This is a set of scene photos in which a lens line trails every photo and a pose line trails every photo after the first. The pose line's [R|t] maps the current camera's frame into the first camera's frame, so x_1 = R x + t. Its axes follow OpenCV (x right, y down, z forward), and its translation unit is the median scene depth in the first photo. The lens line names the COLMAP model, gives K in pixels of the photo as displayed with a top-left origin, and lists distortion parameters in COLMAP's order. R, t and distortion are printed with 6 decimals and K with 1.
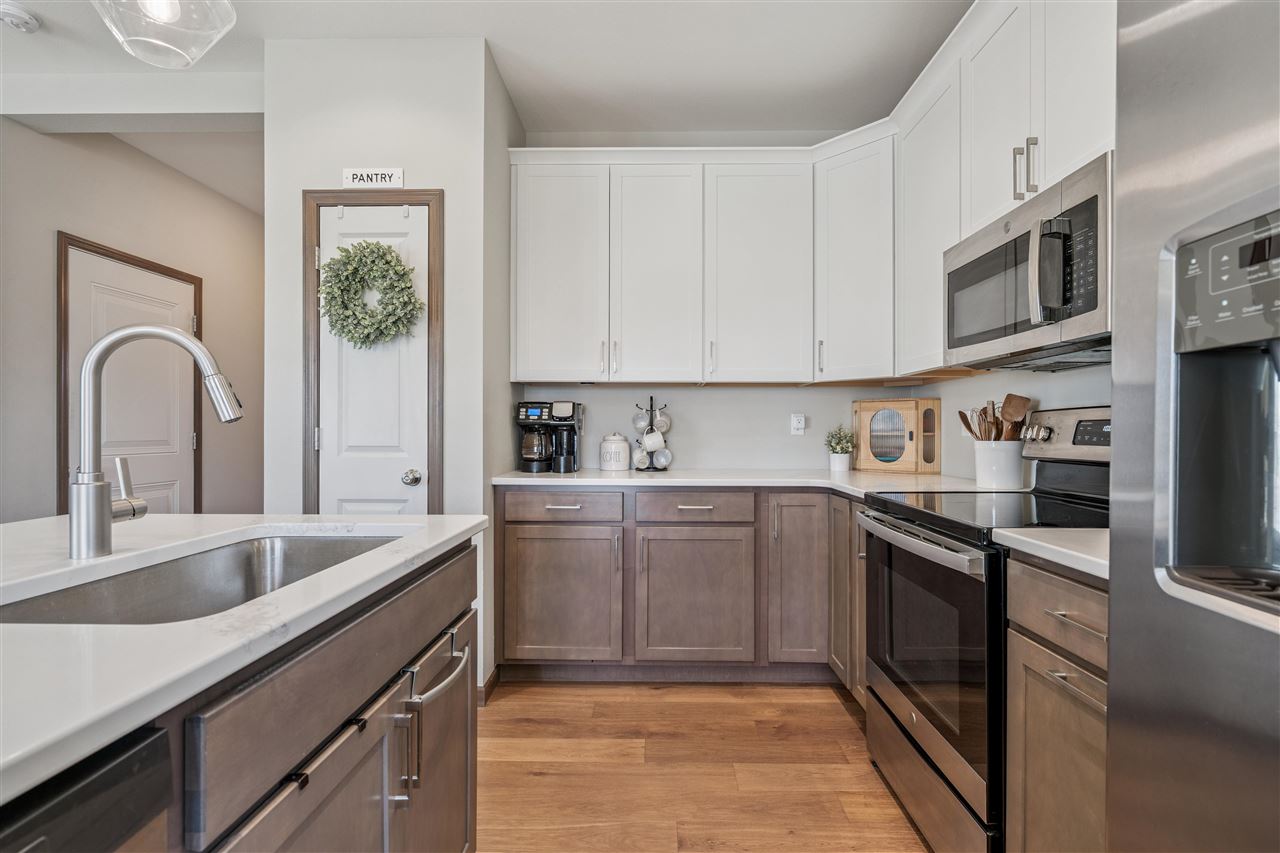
lens RADIAL K [[594.0, 0, 644.4], [0, 594.0, 422.3], [0, 0, 1]] dist [-0.002153, -0.000831]
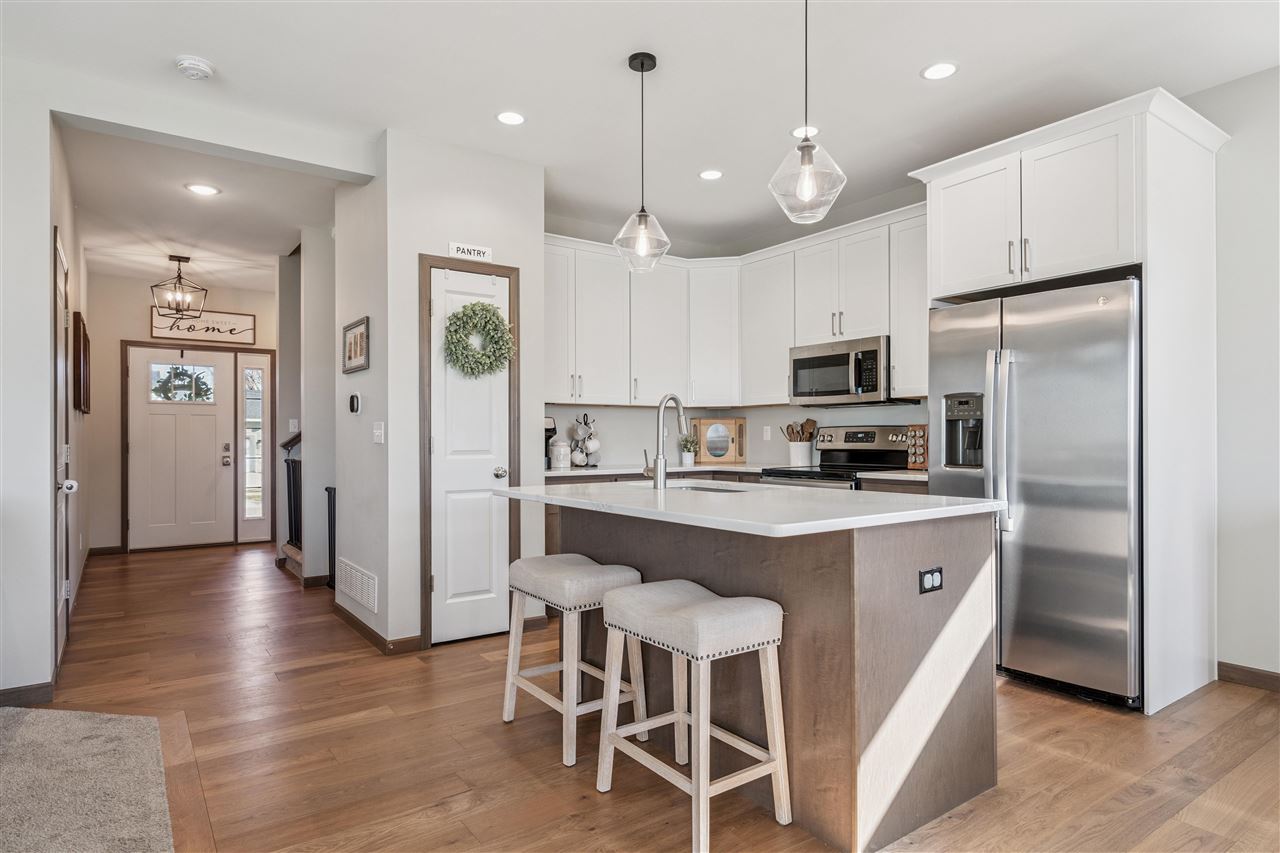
lens RADIAL K [[726.3, 0, 638.6], [0, 726.3, 433.5], [0, 0, 1]] dist [0.001379, 0.000454]
pose [[0.805956, -0.001701, 0.591973, -1.131584], [-0.000765, 0.999992, 0.003915, -0.005262], [-0.591975, -0.003608, 0.805948, -0.561973]]
